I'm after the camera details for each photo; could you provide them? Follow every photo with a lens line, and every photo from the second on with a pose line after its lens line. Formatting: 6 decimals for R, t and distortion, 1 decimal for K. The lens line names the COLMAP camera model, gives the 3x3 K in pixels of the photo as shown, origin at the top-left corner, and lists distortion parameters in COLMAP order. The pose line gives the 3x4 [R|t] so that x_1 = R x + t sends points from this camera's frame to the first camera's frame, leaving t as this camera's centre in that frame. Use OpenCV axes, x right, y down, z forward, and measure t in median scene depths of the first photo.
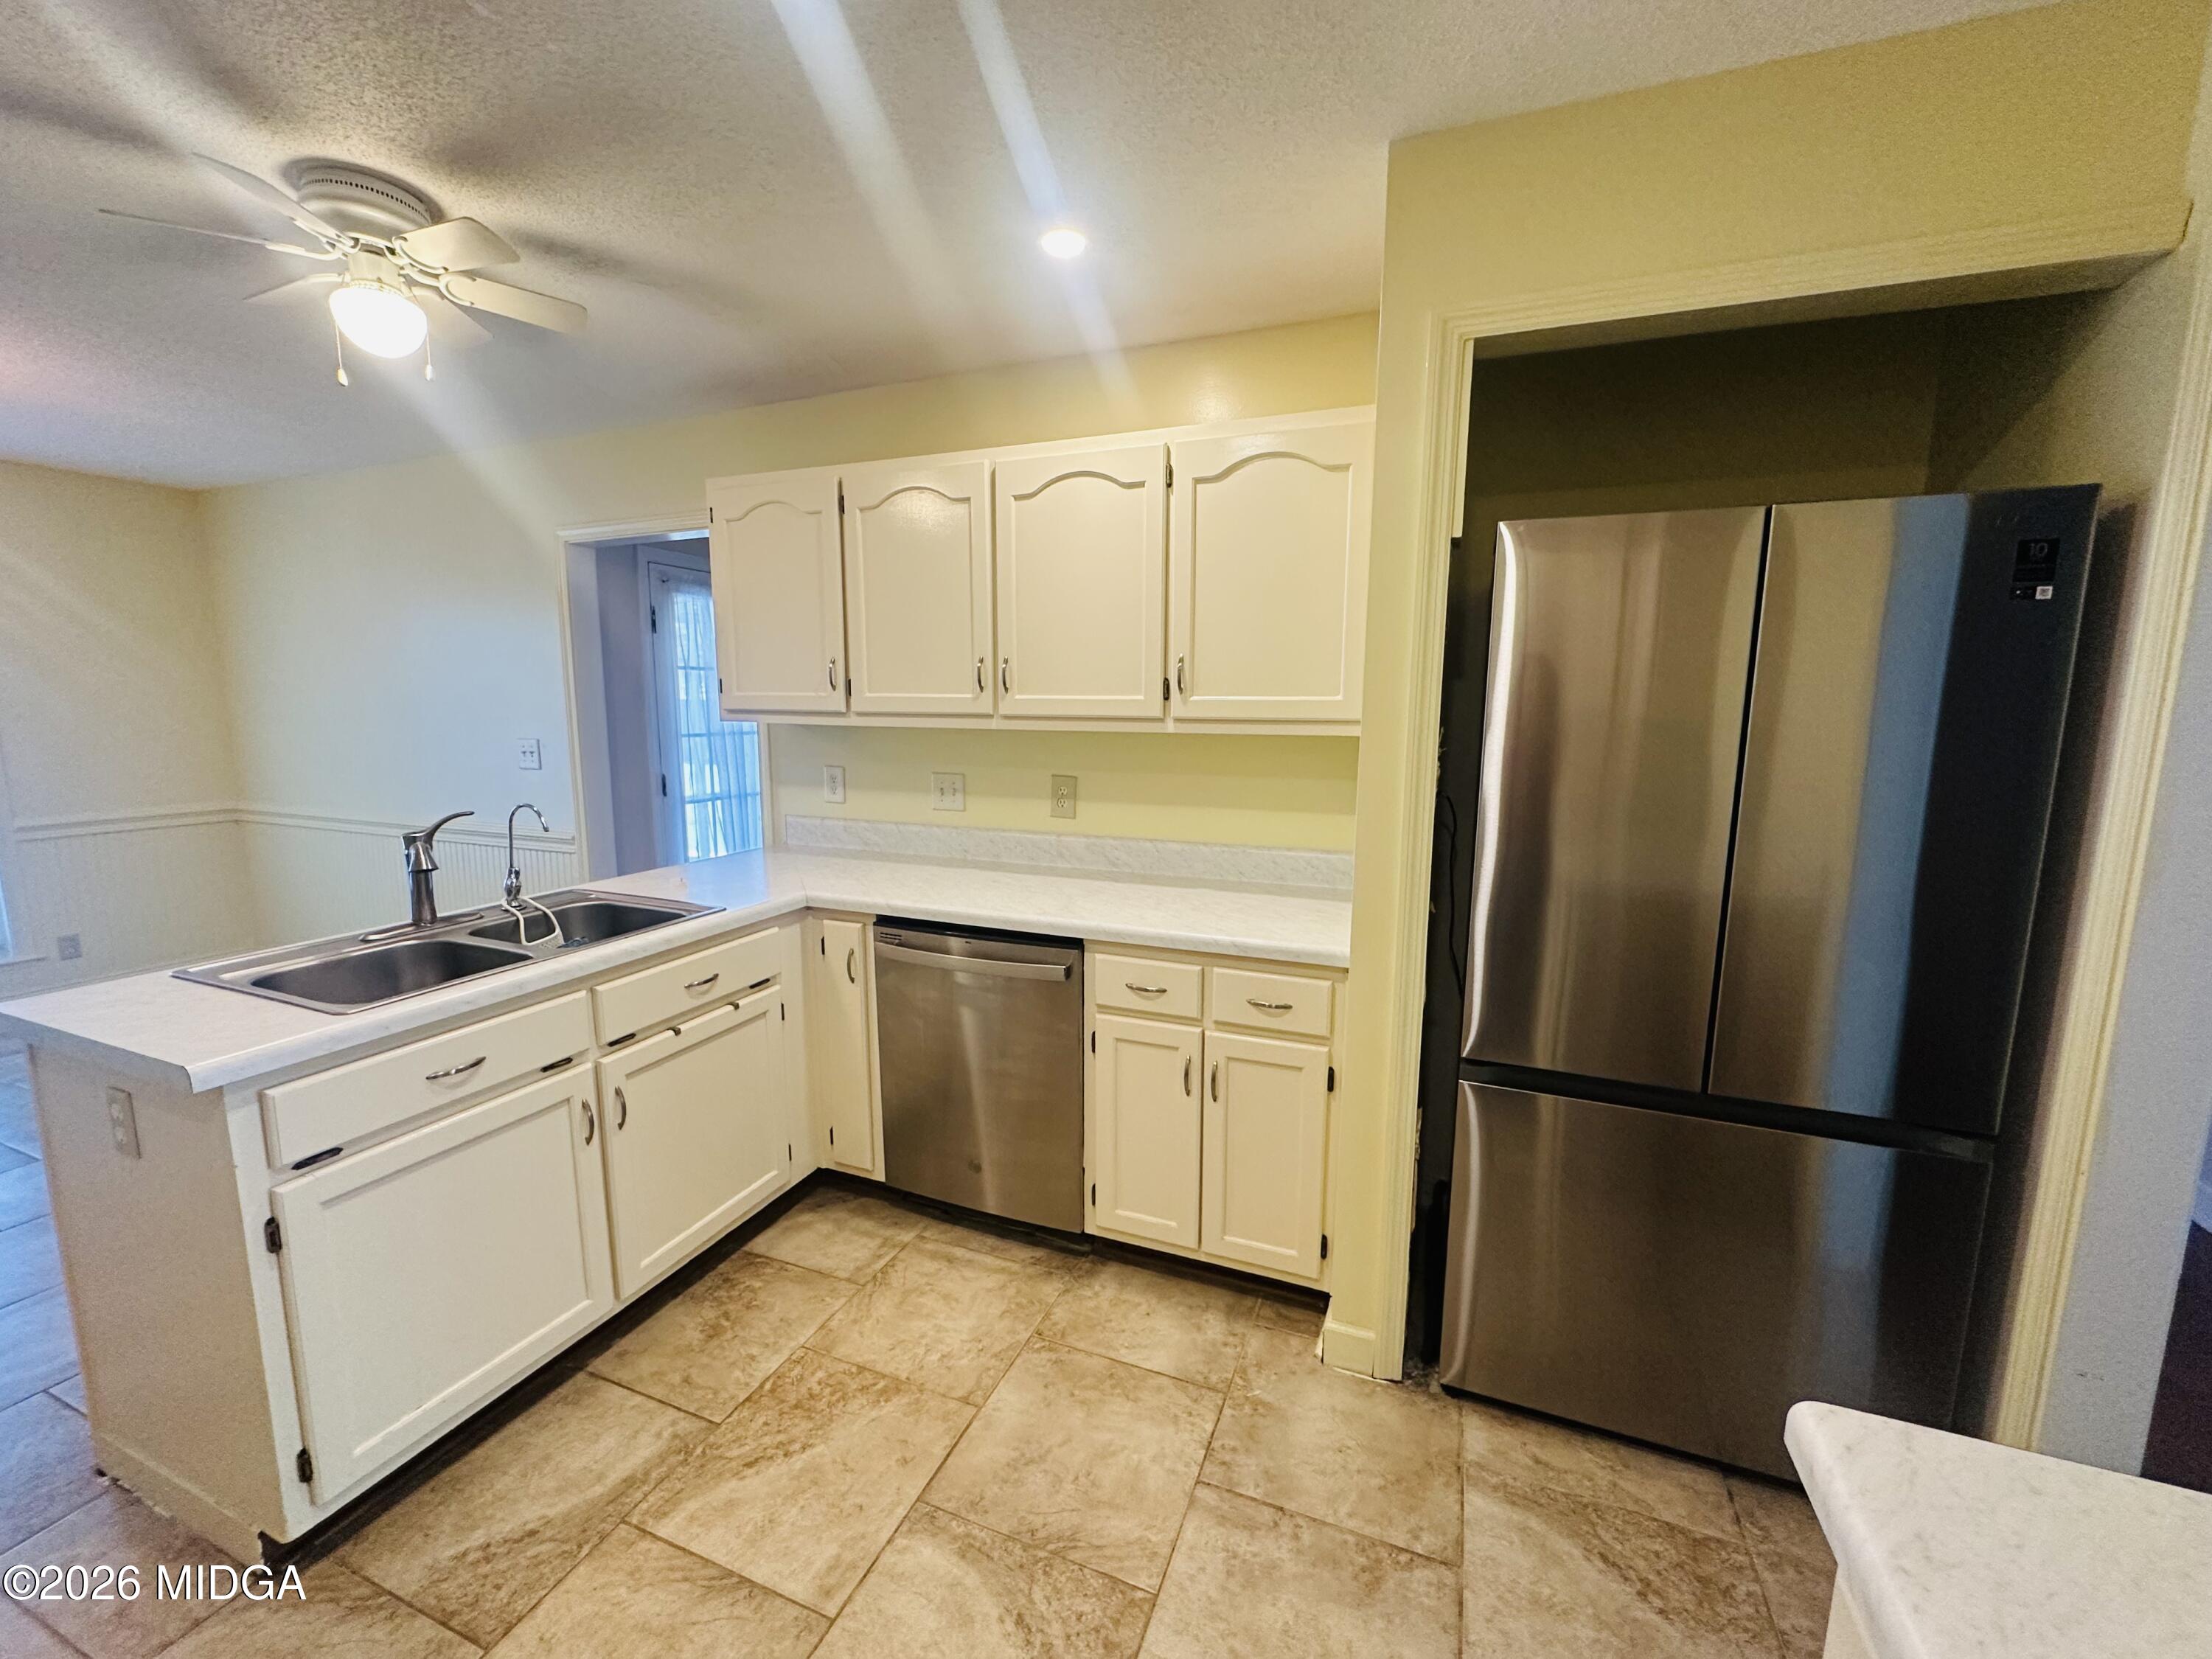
lens RADIAL K [[888.1, 0, 1106.9], [0, 888.1, 827.2], [0, 0, 1]] dist [-0.002563, -0.000706]
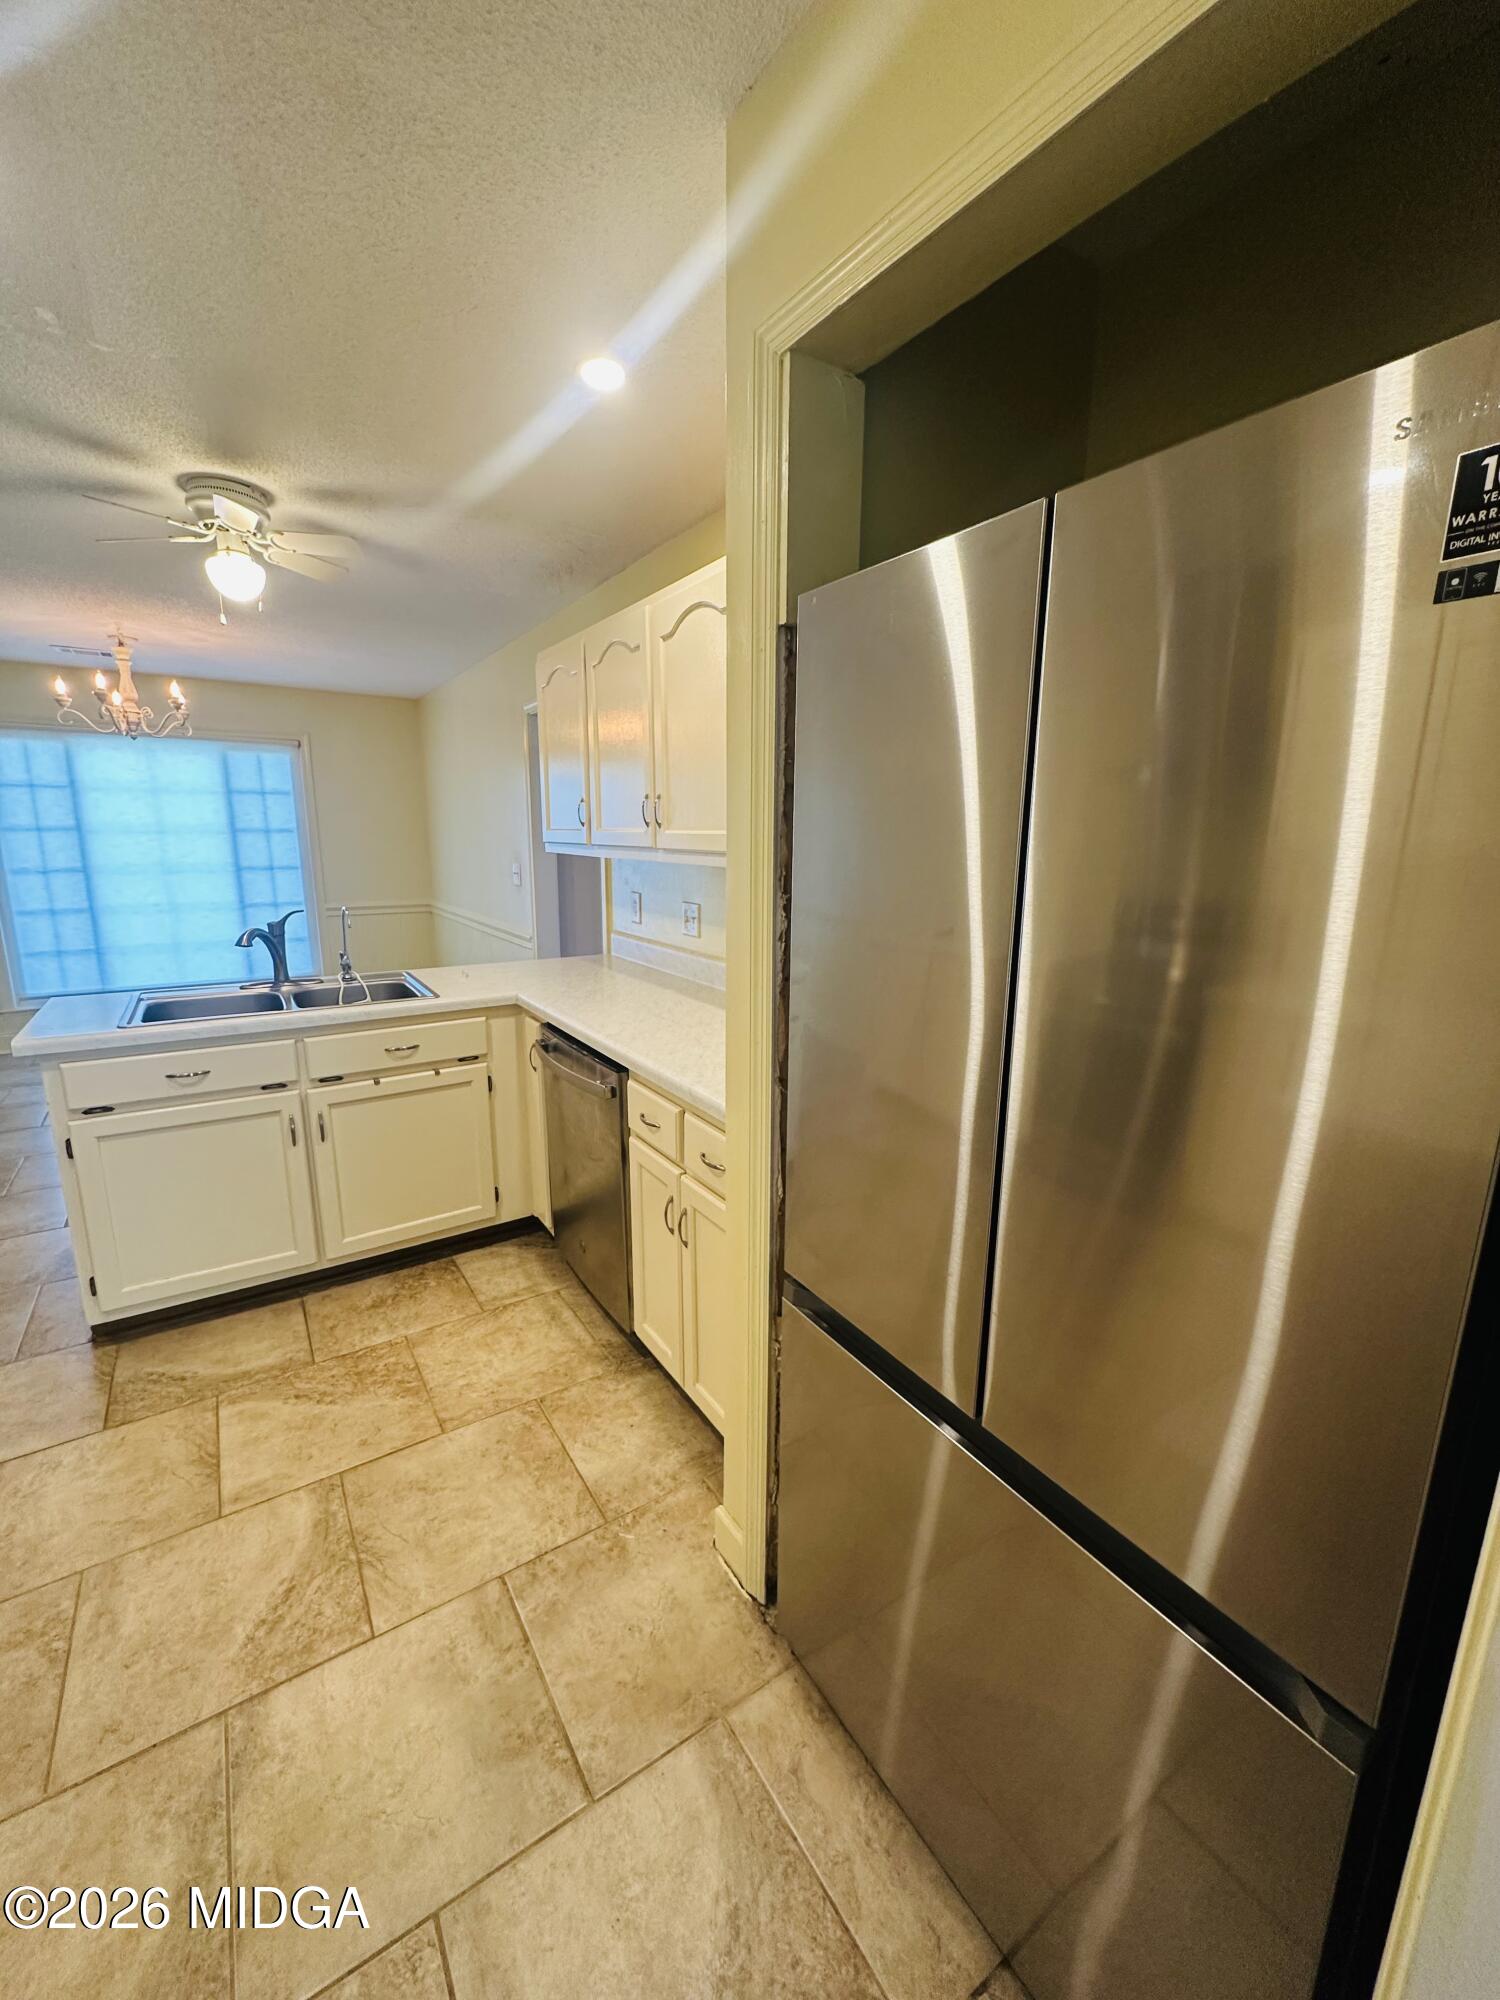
lens RADIAL K [[803.0, 0, 750.0], [0, 803.0, 1000.0], [0, 0, 1]] dist [-0.002563, -0.000706]
pose [[0.821942, 0.116821, -0.557462, 0.747732], [-0.084780, 0.992930, 0.083074, -0.049036], [0.563226, -0.021021, 0.826036, 0.363066]]
